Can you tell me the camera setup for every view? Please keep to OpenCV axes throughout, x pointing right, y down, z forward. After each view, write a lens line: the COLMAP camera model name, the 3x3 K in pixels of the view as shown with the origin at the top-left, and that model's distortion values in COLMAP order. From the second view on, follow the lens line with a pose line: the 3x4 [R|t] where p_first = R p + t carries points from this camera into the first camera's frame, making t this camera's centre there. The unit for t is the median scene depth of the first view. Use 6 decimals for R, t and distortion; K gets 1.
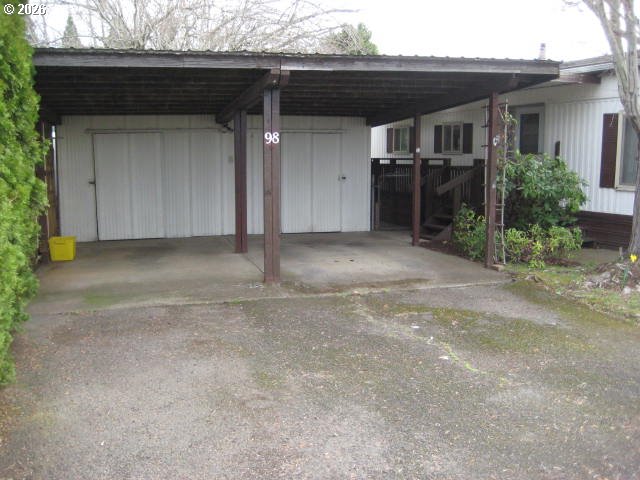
lens RADIAL K [[656.3, 0, 319.0], [0, 656.3, 237.3], [0, 0, 1]] dist [-0.108085, 0.000000]
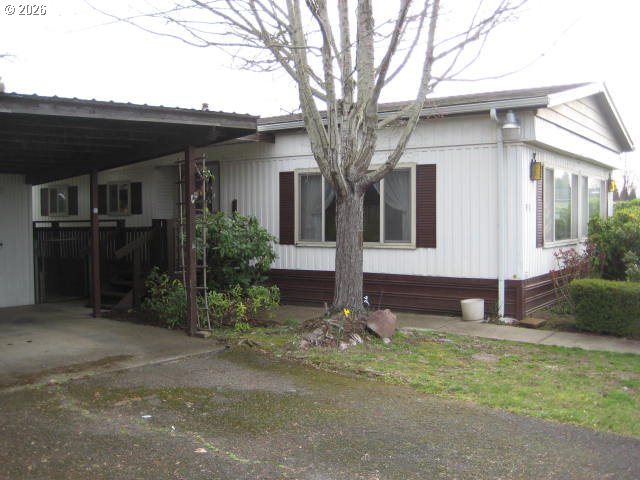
lens RADIAL K [[656.3, 0, 321.1], [0, 656.3, 242.1], [0, 0, 1]] dist [-0.108085, 0.000000]
pose [[0.853390, -0.028284, 0.520505, -0.065937], [0.074342, 0.994924, -0.067822, -0.009280], [-0.515944, 0.096574, 0.851161, 0.123555]]
